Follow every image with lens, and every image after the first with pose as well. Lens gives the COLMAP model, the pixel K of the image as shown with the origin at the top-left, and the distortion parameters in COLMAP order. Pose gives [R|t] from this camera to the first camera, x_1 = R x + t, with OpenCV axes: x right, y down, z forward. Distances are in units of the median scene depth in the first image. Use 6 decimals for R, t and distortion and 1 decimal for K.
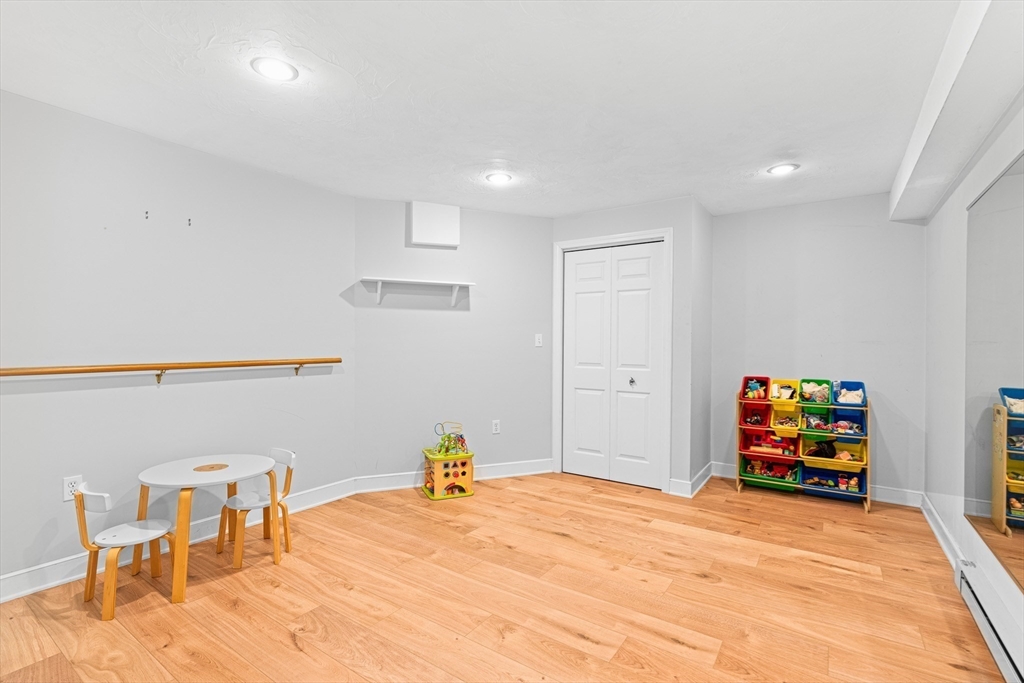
lens RADIAL K [[465.0, 0, 505.8], [0, 465.0, 344.2], [0, 0, 1]] dist [-0.001710, 0.000518]
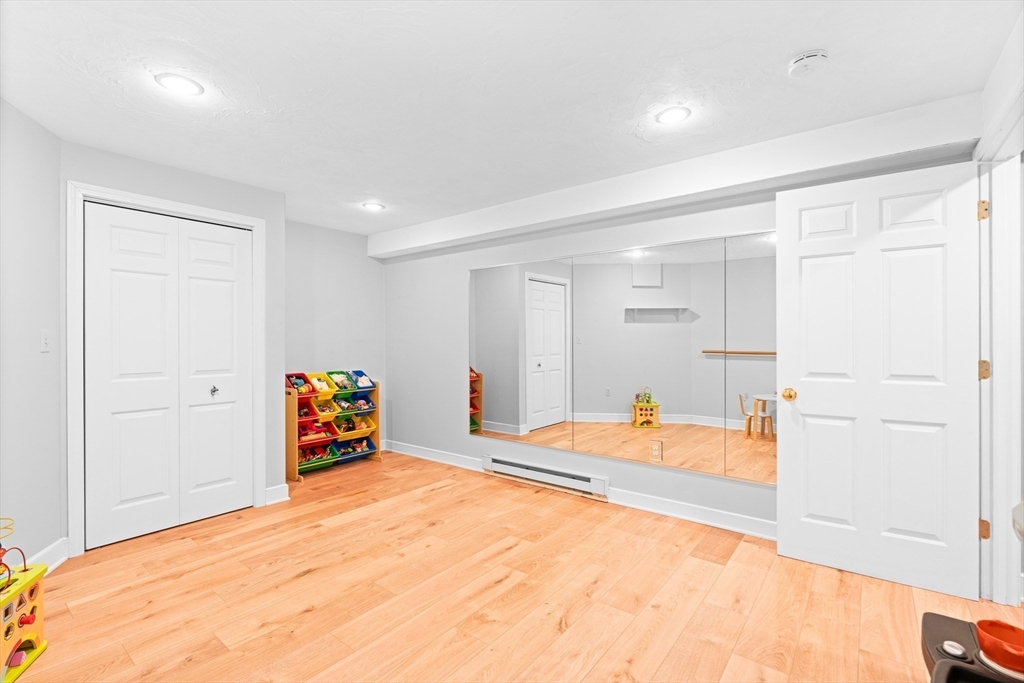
lens RADIAL K [[465.0, 0, 504.9], [0, 465.0, 339.0], [0, 0, 1]] dist [-0.001710, 0.000518]
pose [[0.063591, 0.000203, 0.997976, -0.615900], [0.005881, 0.999983, -0.000578, -0.008895], [-0.997959, 0.005906, 0.063589, 0.520153]]
